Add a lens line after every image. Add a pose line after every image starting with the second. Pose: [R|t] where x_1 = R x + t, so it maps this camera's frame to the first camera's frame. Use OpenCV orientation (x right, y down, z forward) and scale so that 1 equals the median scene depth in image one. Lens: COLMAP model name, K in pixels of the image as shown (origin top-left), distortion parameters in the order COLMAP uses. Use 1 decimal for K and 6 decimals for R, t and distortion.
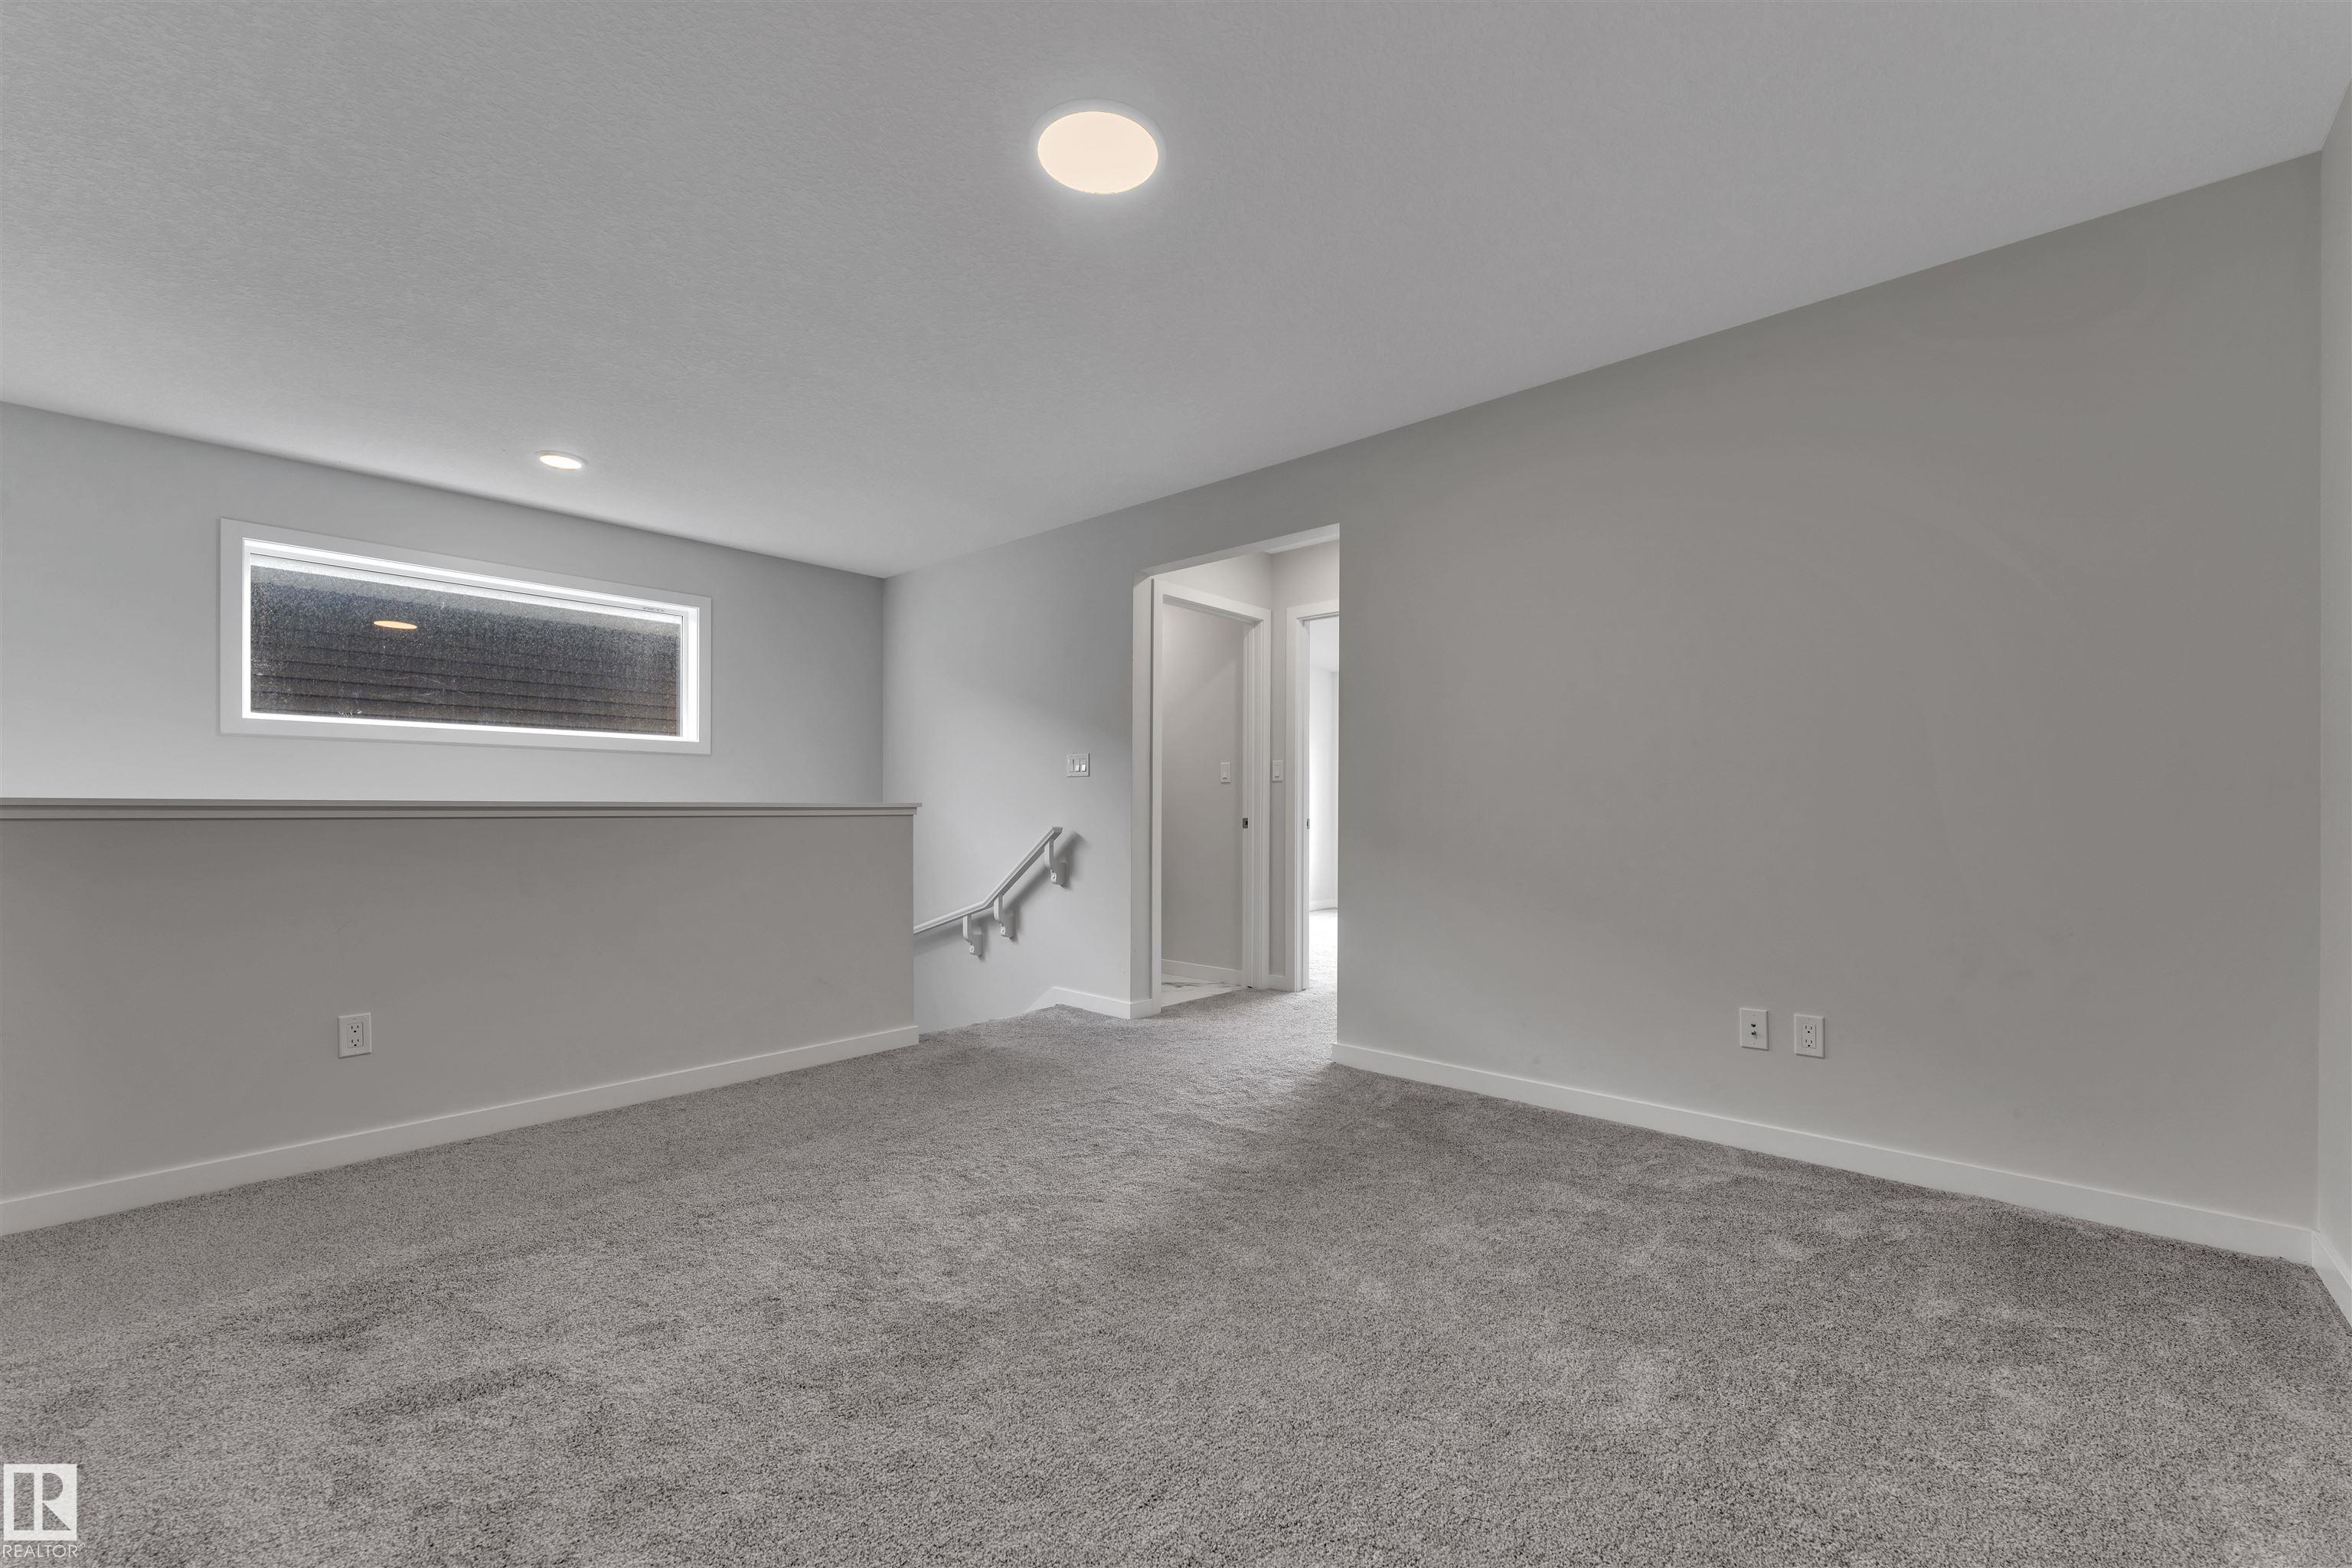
lens RADIAL K [[956.9, 0, 1170.0], [0, 956.9, 785.6], [0, 0, 1]] dist [-0.002827, 0.000497]
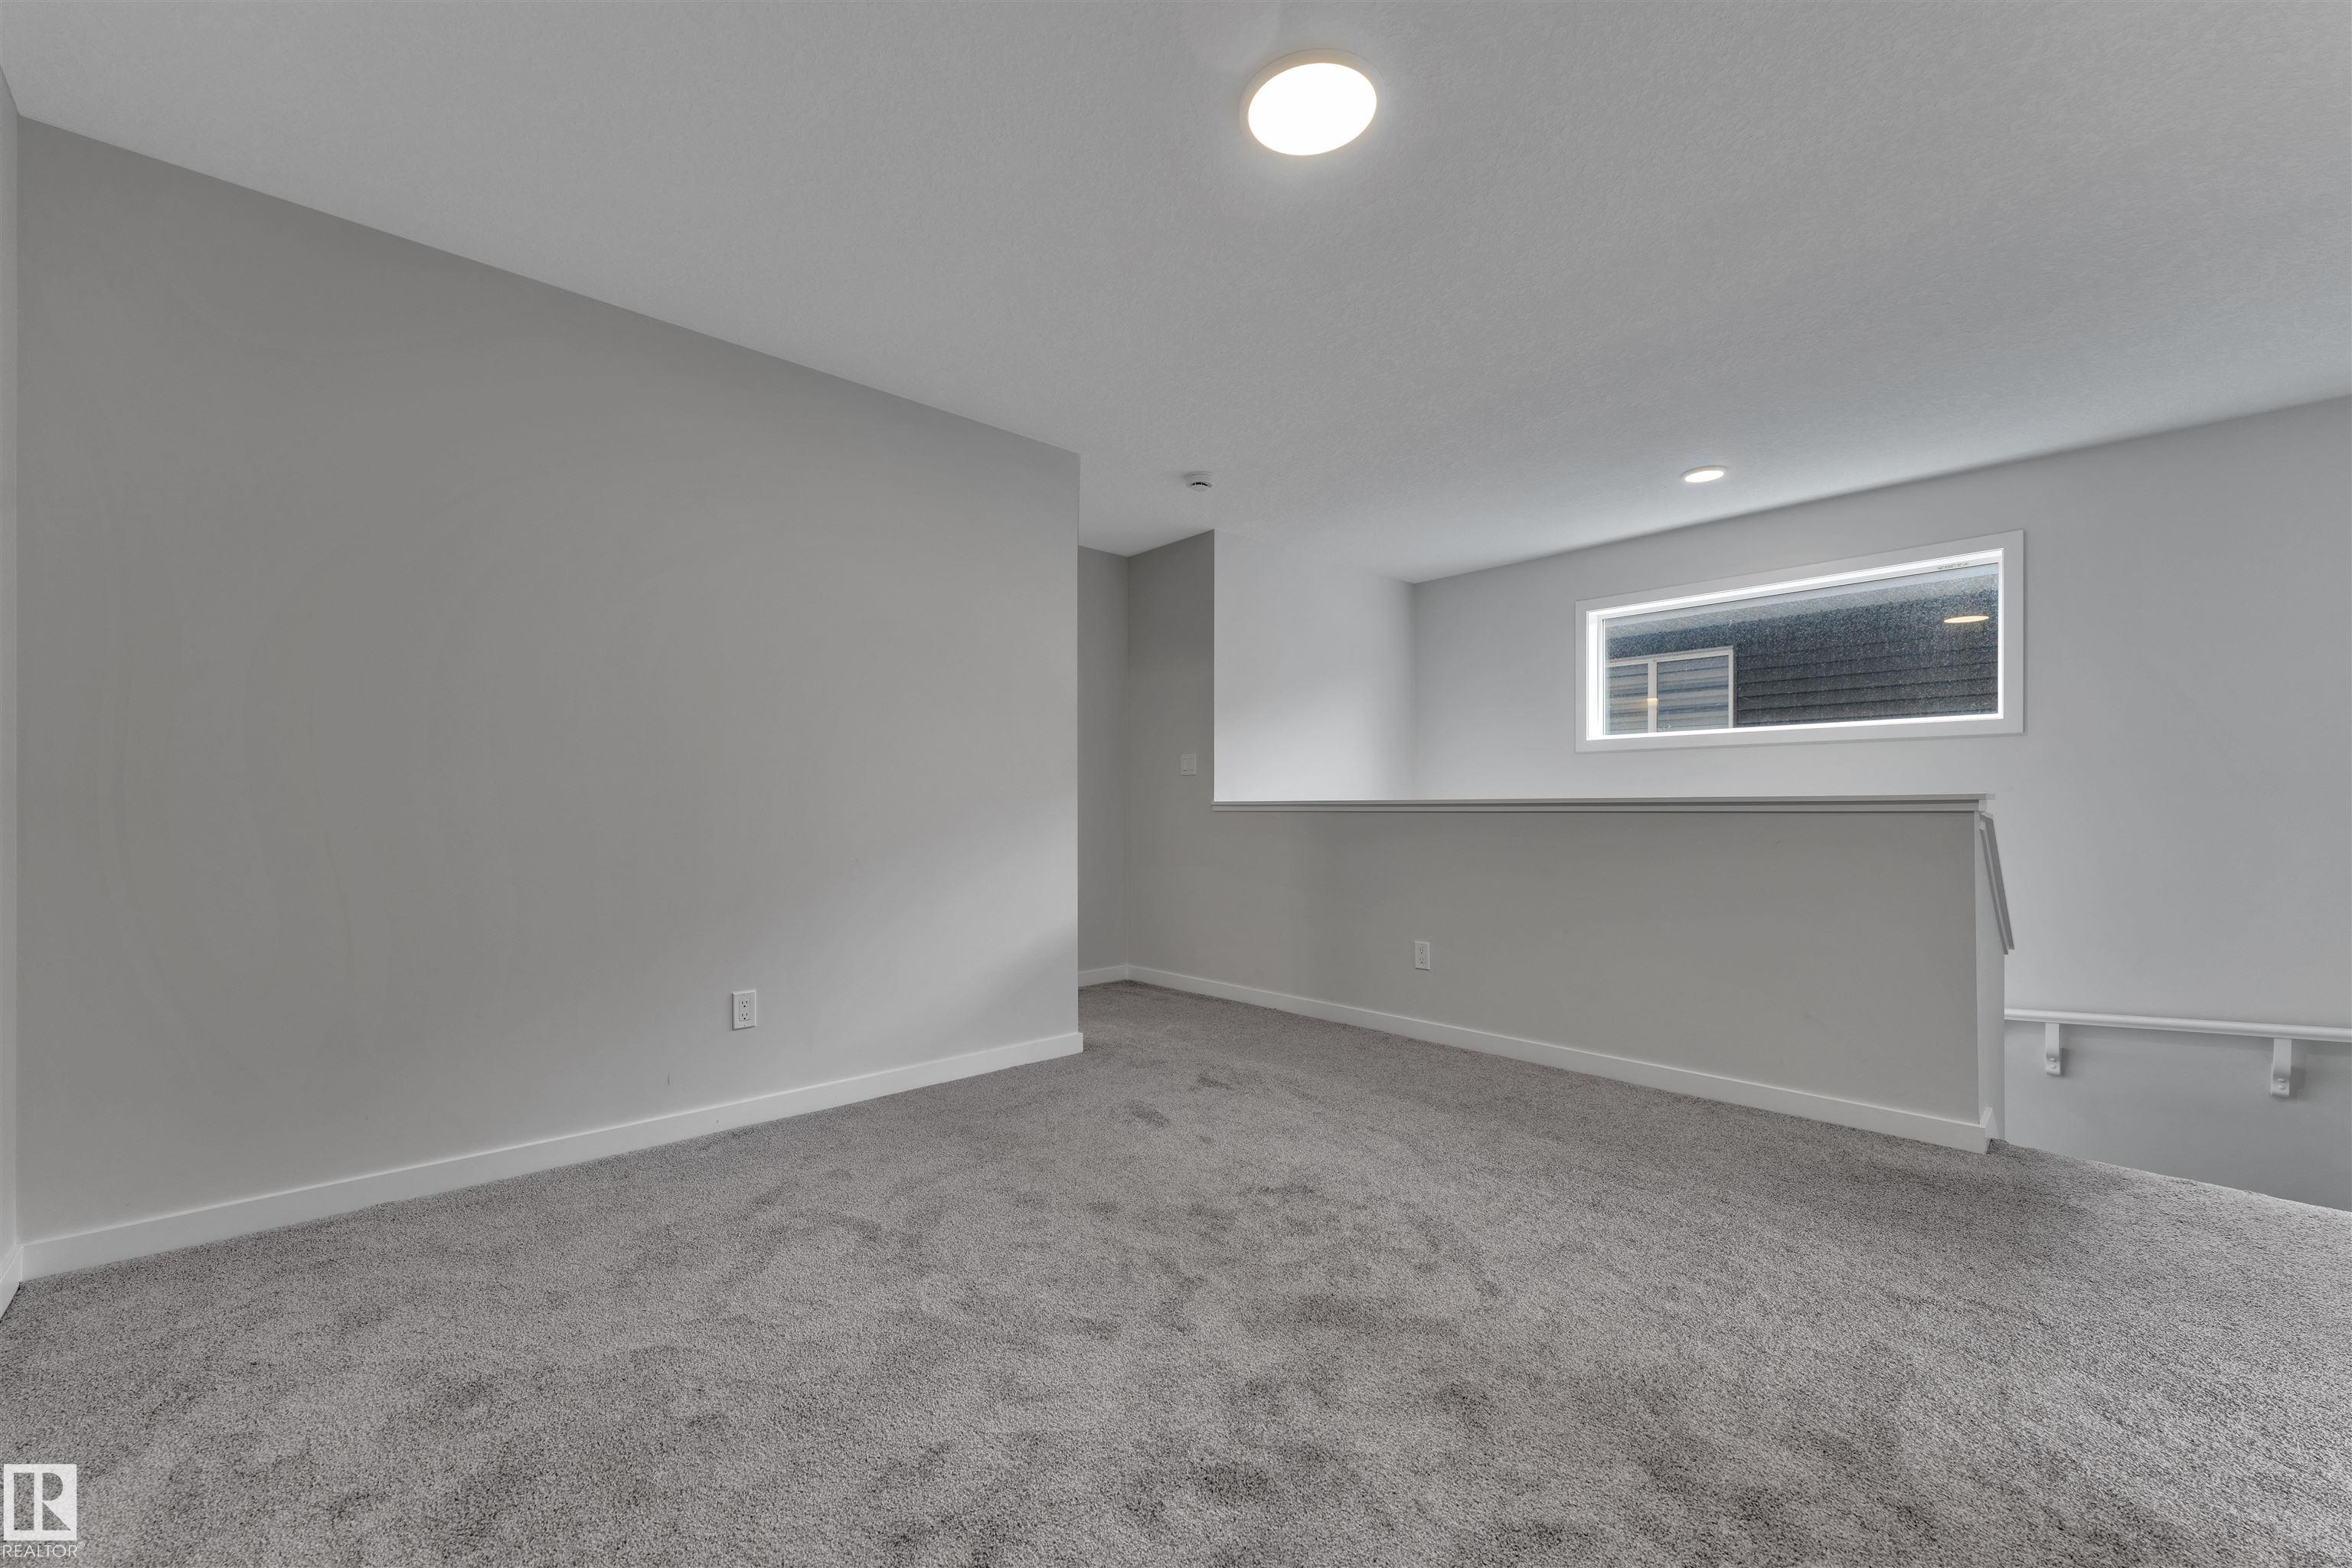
lens RADIAL K [[956.9, 0, 1170.0], [0, 956.9, 785.6], [0, 0, 1]] dist [-0.002827, 0.000497]
pose [[-0.102404, -0.024766, -0.994435, 0.444768], [0.027831, 0.999227, -0.027752, 0.015516], [0.994354, -0.030518, -0.101635, 0.488798]]
